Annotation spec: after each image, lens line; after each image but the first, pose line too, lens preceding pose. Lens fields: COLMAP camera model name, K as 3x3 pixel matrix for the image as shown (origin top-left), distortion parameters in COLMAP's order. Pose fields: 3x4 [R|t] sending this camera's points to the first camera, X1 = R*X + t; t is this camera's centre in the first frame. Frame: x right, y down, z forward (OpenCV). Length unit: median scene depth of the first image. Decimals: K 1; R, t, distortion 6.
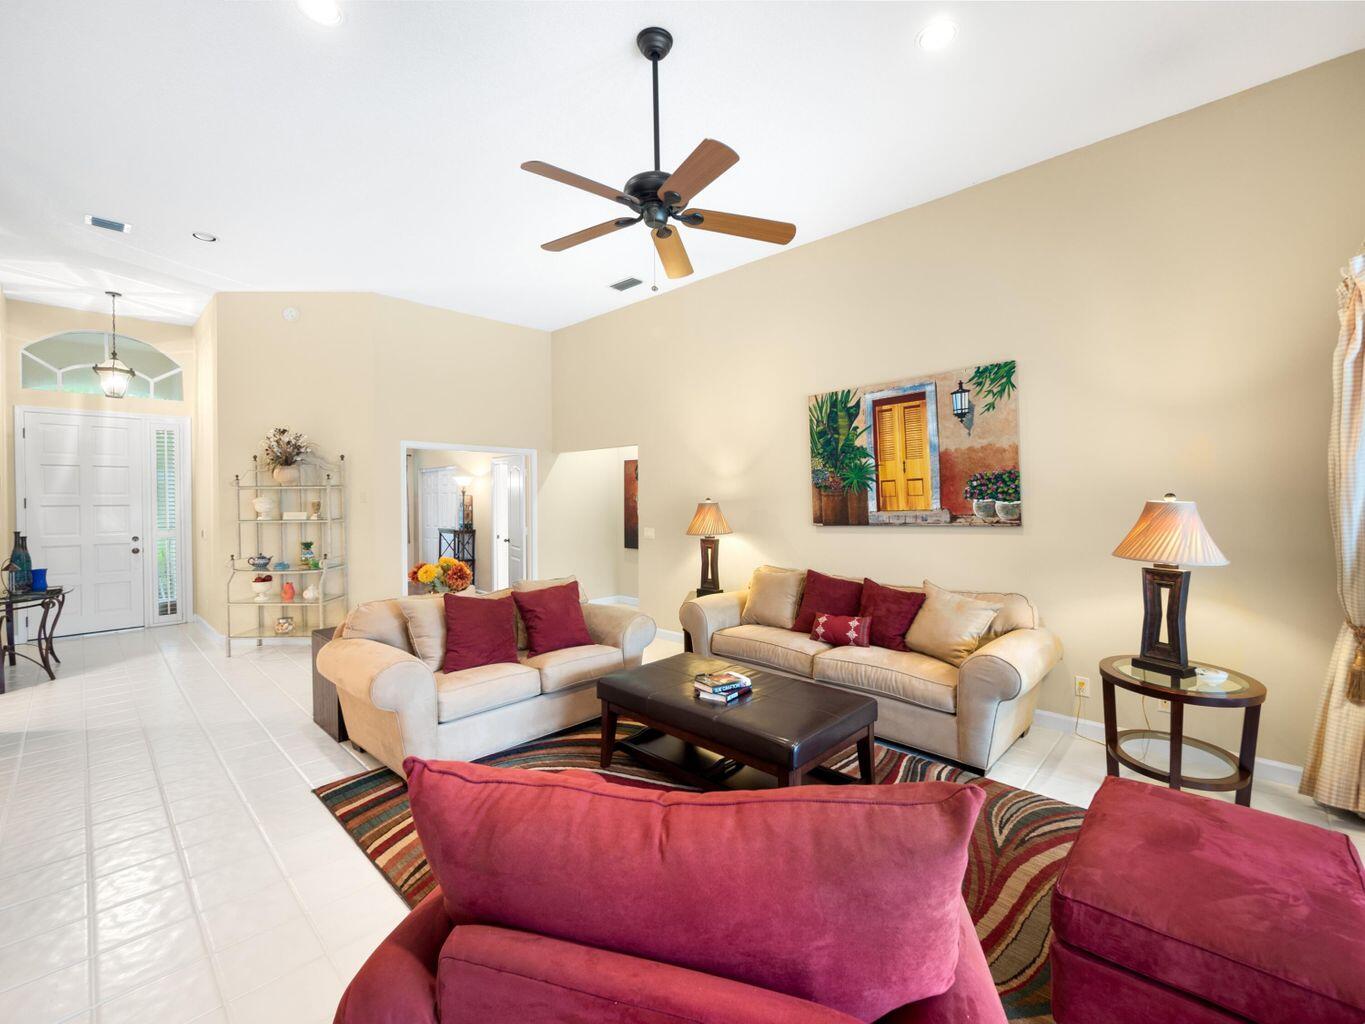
lens RADIAL K [[588.1, 0, 676.7], [0, 588.1, 502.1], [0, 0, 1]] dist [-0.003121, -0.000661]
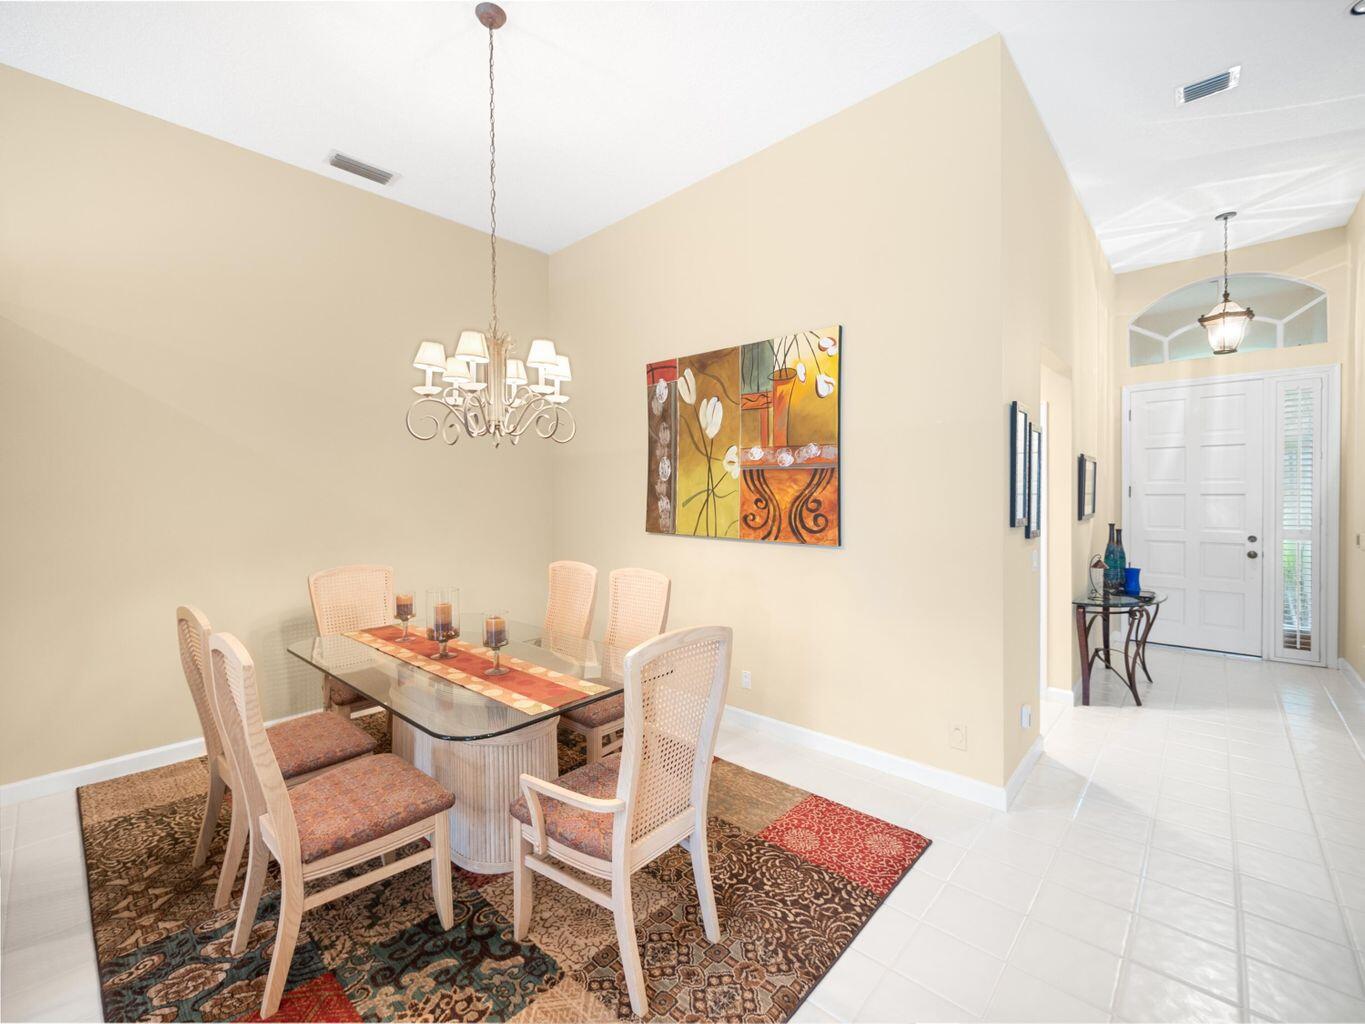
lens RADIAL K [[588.1, 0, 676.7], [0, 588.1, 502.1], [0, 0, 1]] dist [-0.003121, -0.000661]
pose [[0.032589, 0.021679, -0.999234, -0.216698], [-0.001044, 0.999765, 0.021657, -0.000717], [0.999468, 0.000337, 0.032604, 0.261291]]
